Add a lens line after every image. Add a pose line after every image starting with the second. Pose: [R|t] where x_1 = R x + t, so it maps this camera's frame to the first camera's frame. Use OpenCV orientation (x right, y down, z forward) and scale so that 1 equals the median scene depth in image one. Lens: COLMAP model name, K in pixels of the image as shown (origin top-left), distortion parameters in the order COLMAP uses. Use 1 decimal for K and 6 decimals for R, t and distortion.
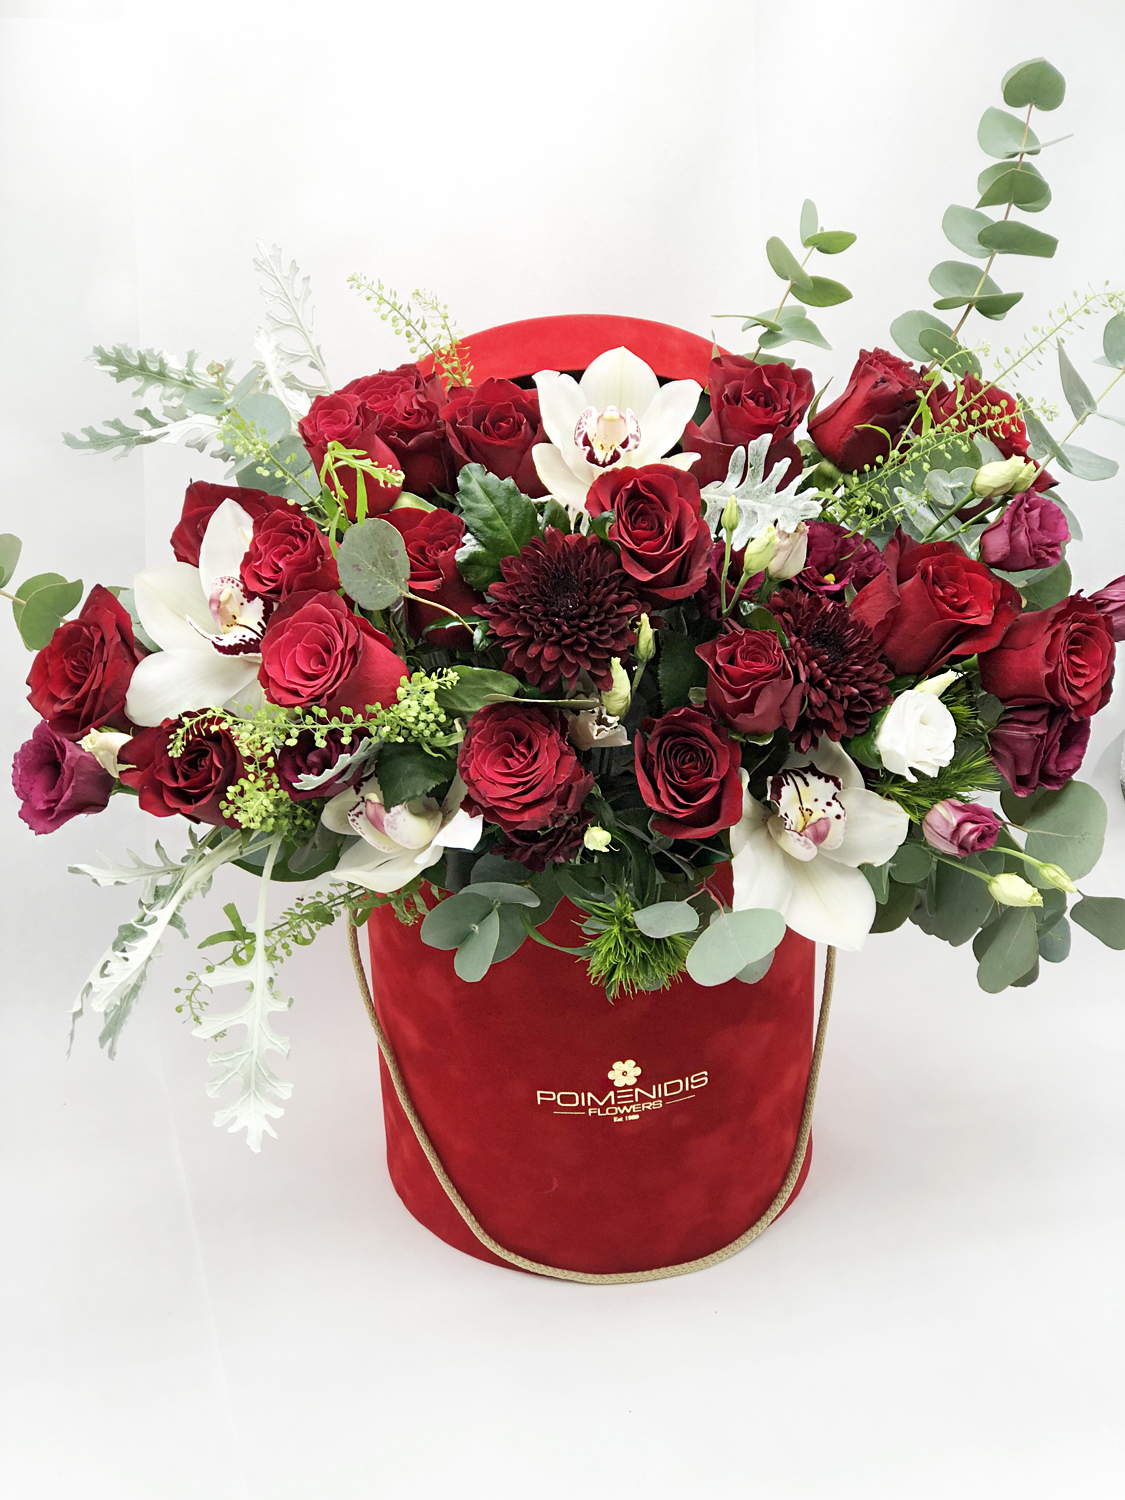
lens RADIAL K [[2443.9, 0, 533.9], [0, 2443.9, 742.6], [0, 0, 1]] dist [-0.016413, 0.652306]
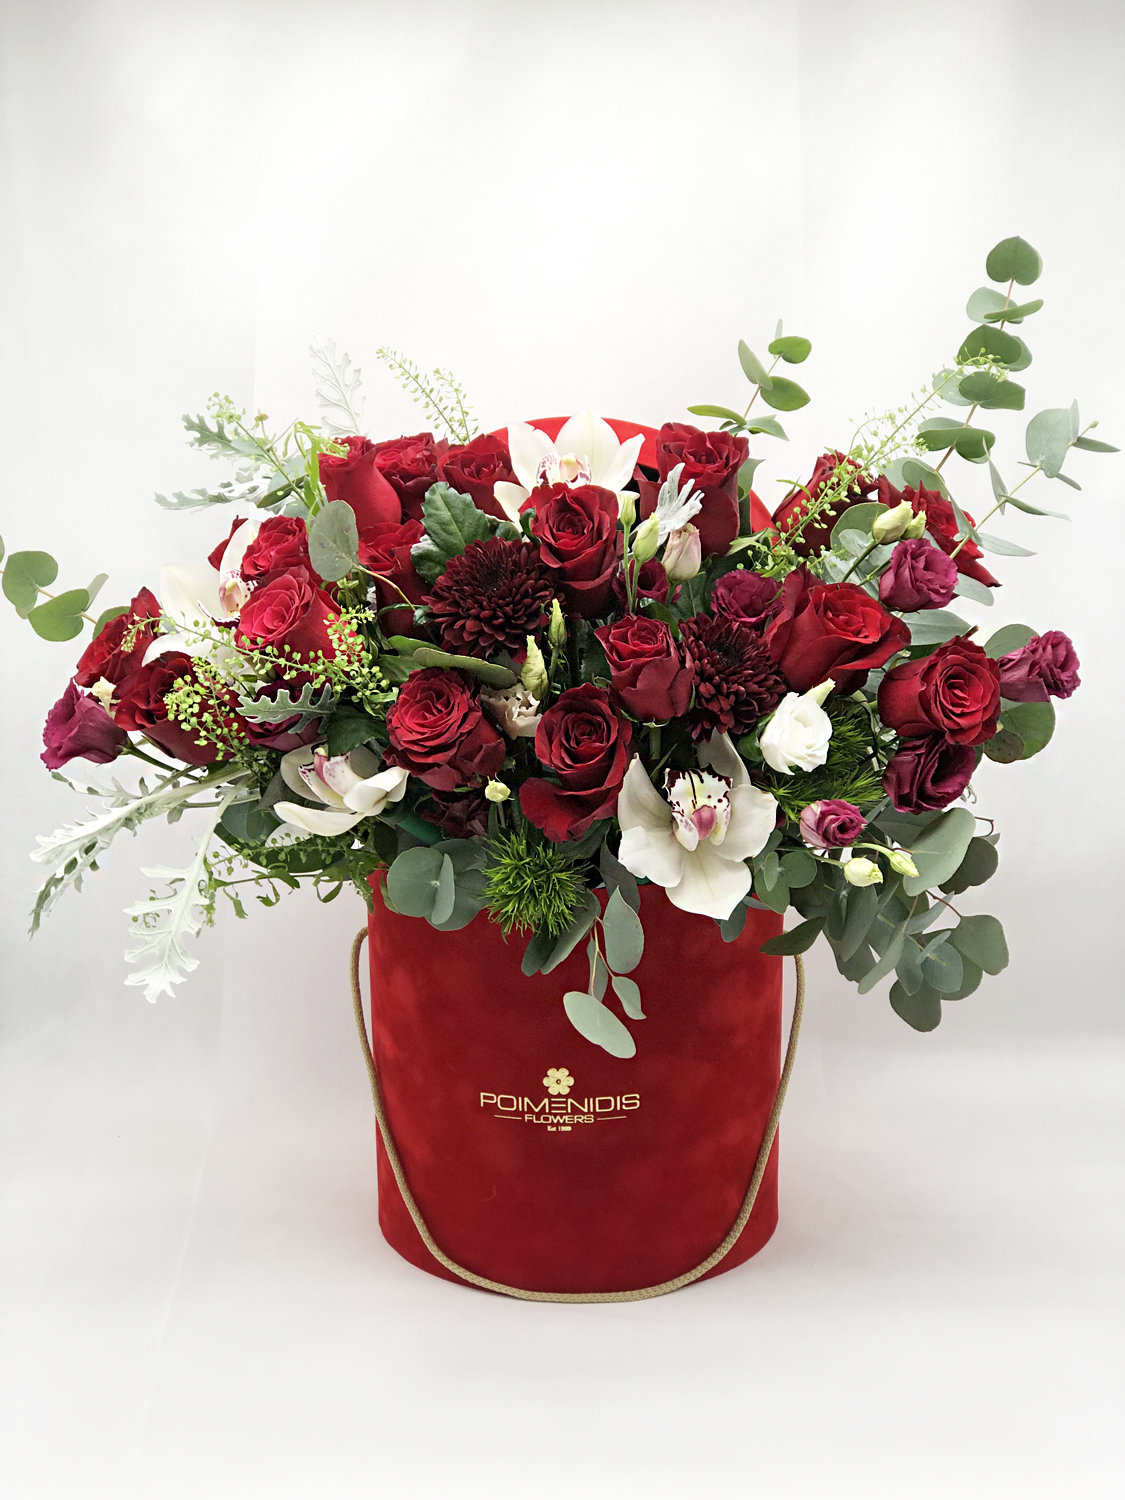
lens RADIAL K [[2443.9, 0, 533.9], [0, 2443.9, 742.6], [0, 0, 1]] dist [-0.016413, 0.652306]
pose [[0.978154, 0.075826, -0.193562, 0.250764], [-0.118241, 0.968754, -0.218024, 0.253070], [0.170982, 0.236148, 0.956556, -0.087630]]
